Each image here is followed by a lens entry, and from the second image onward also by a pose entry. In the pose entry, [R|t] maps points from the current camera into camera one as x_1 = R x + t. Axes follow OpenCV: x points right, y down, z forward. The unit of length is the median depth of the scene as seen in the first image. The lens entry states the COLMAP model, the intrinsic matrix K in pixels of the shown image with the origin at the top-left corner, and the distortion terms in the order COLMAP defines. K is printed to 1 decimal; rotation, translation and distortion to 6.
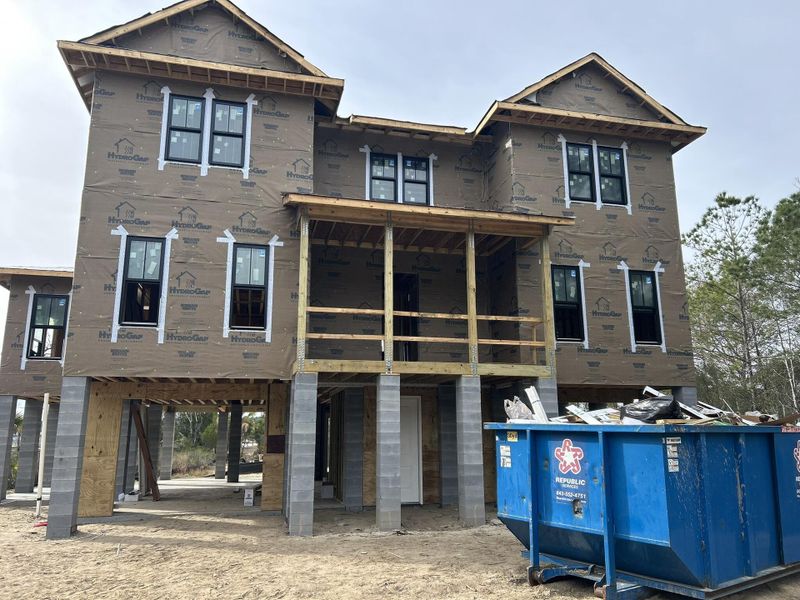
lens RADIAL K [[602.6, 0, 393.3], [0, 602.6, 303.6], [0, 0, 1]] dist [0.065525, -0.066391]
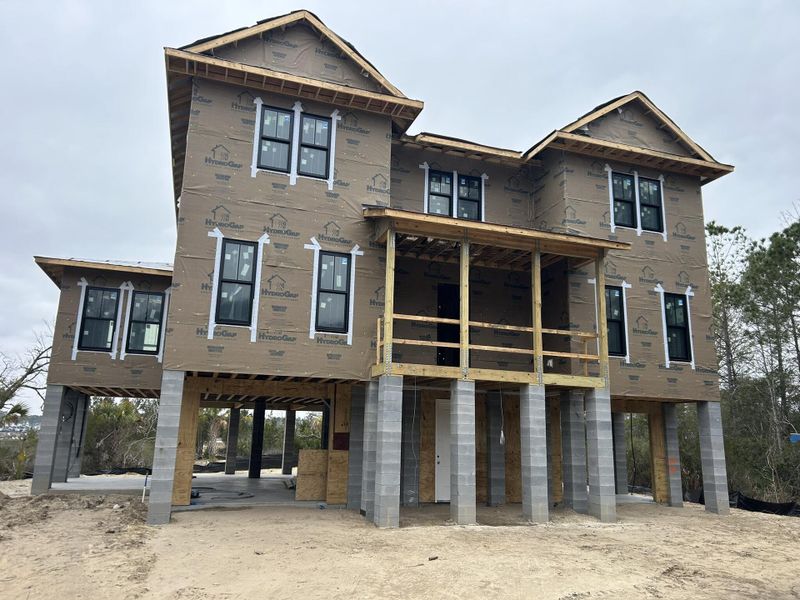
lens RADIAL K [[602.6, 0, 393.3], [0, 602.6, 303.6], [0, 0, 1]] dist [0.065525, -0.066391]
pose [[0.996010, 0.048012, 0.075231, -0.198232], [-0.047573, 0.998839, -0.007617, -0.004290], [-0.075510, 0.004007, 0.997137, -0.058814]]
